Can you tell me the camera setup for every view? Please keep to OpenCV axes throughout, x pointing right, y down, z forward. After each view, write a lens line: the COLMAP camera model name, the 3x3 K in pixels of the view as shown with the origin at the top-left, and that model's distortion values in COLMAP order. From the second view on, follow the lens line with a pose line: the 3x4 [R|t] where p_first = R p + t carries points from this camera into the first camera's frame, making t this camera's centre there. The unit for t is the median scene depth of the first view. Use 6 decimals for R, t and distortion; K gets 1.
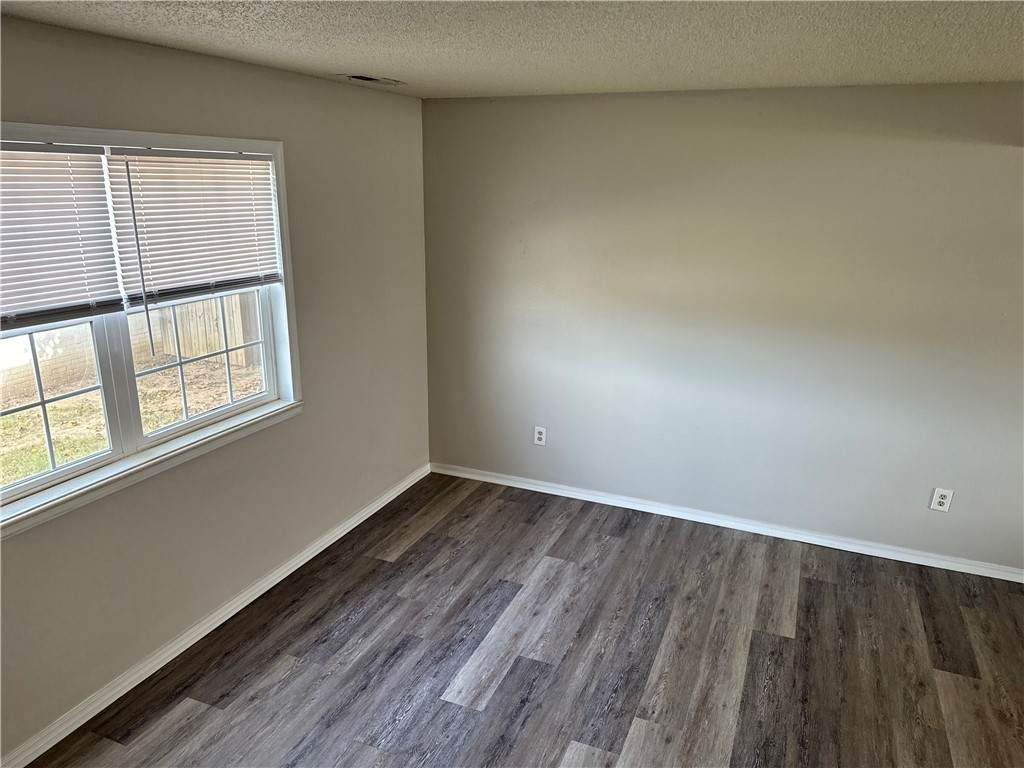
lens RADIAL K [[717.9, 0, 519.6], [0, 717.9, 382.4], [0, 0, 1]] dist [0.145856, -0.212228]
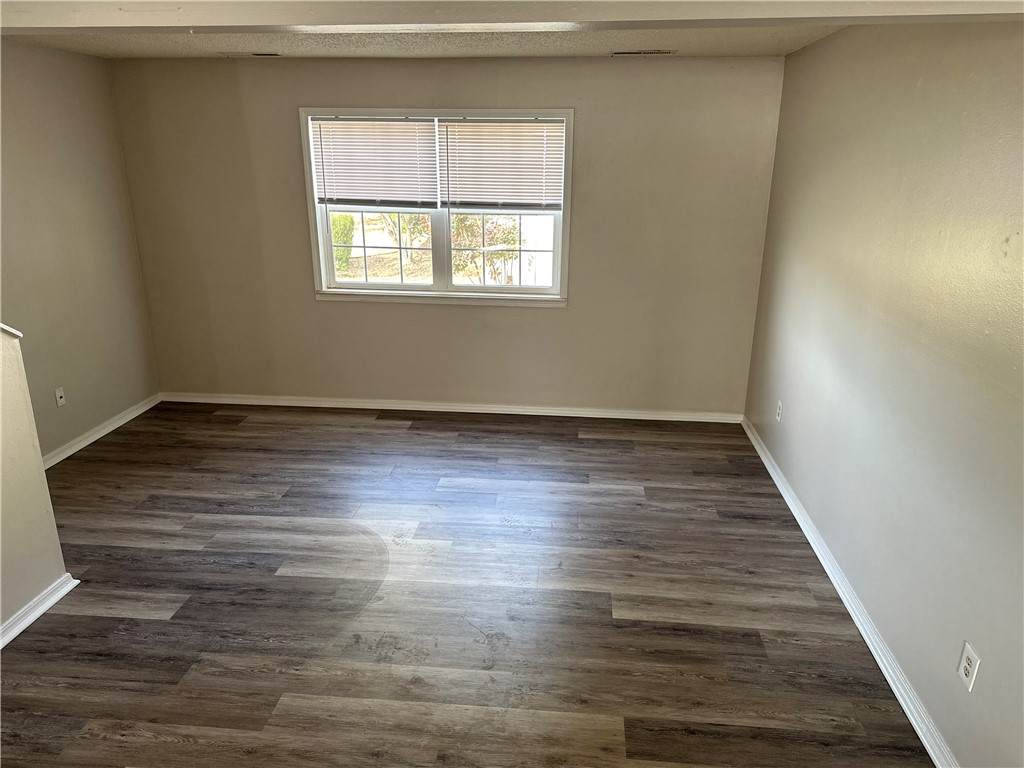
lens RADIAL K [[717.9, 0, 519.6], [0, 717.9, 382.4], [0, 0, 1]] dist [0.145856, -0.212228]
pose [[0.296991, 0.273771, -0.914793, 1.093928], [-0.261470, 0.944718, 0.197840, -0.082233], [0.918384, 0.180434, 0.352156, 0.511780]]
